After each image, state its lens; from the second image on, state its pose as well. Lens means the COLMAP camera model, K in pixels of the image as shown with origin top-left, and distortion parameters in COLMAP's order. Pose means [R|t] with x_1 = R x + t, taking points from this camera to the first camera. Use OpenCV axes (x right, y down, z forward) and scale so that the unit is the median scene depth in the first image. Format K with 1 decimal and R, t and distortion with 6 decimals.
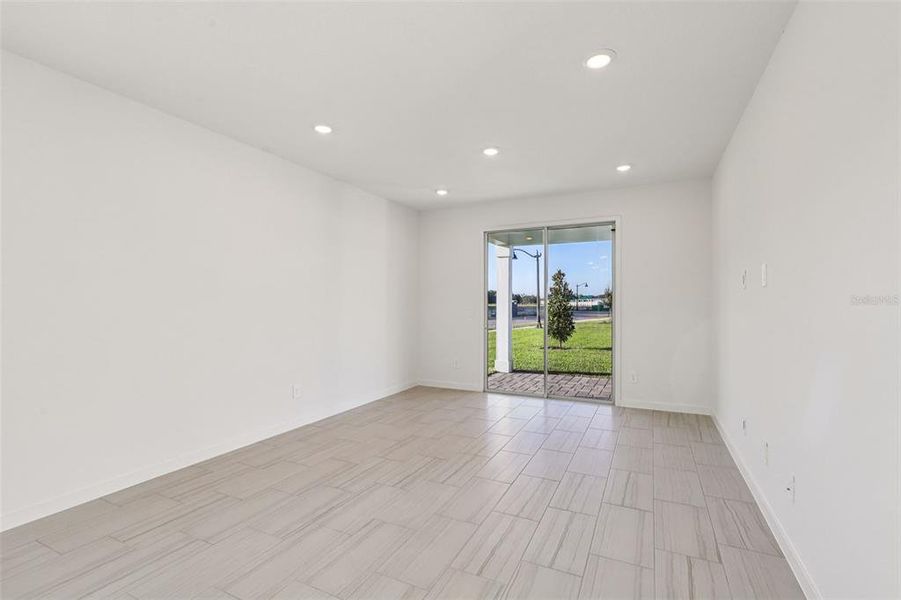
lens RADIAL K [[406.2, 0, 458.3], [0, 406.2, 295.1], [0, 0, 1]] dist [0.004863, -0.003727]
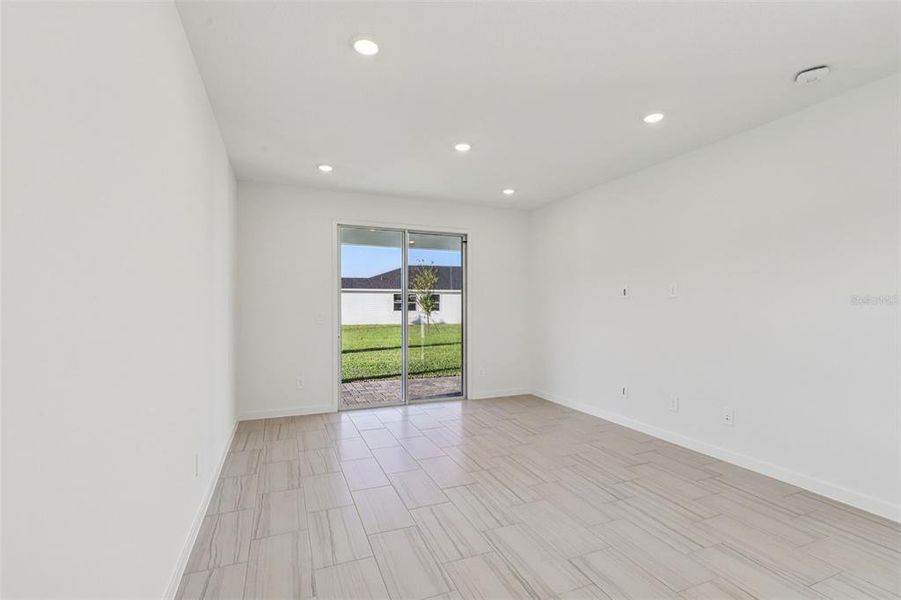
lens RADIAL K [[406.2, 0, 452.1], [0, 406.2, 304.2], [0, 0, 1]] dist [0.004863, -0.003727]
pose [[0.667131, 0.007035, 0.744907, -0.484804], [-0.016367, 0.999852, 0.005216, 0.004149], [-0.744761, -0.015671, 0.667148, 0.294079]]
